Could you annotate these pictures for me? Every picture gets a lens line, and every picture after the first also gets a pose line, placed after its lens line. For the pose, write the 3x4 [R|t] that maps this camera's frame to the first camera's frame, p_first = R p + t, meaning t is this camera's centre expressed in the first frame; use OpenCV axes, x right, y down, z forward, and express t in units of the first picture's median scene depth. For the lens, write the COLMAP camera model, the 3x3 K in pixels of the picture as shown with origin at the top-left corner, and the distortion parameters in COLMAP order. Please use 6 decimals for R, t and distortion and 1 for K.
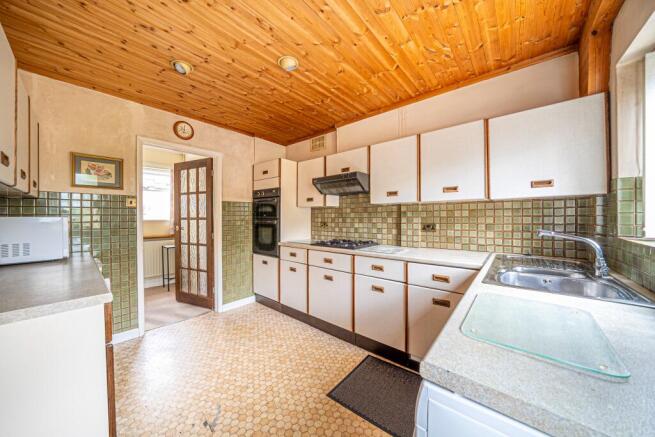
lens RADIAL K [[224.1, 0, 325.3], [0, 224.1, 217.6], [0, 0, 1]] dist [-0.017443, 0.000734]
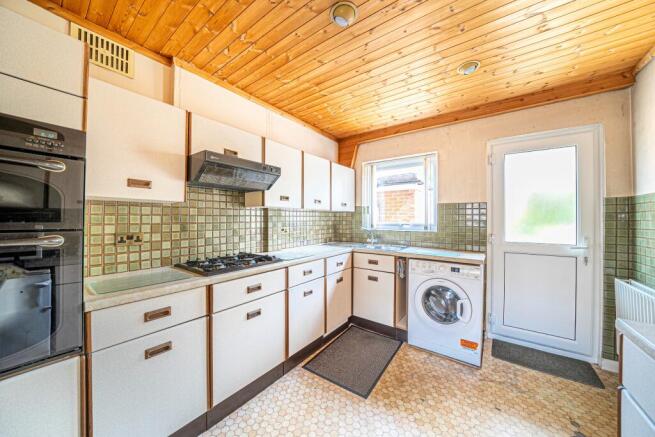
lens RADIAL K [[224.1, 0, 327.8], [0, 224.1, 217.2], [0, 0, 1]] dist [-0.017443, 0.000734]
pose [[-0.065397, 0.010398, 0.997805, -0.654148], [0.000312, 0.999946, -0.010400, -0.011385], [-0.997859, -0.000369, -0.065397, 0.810648]]
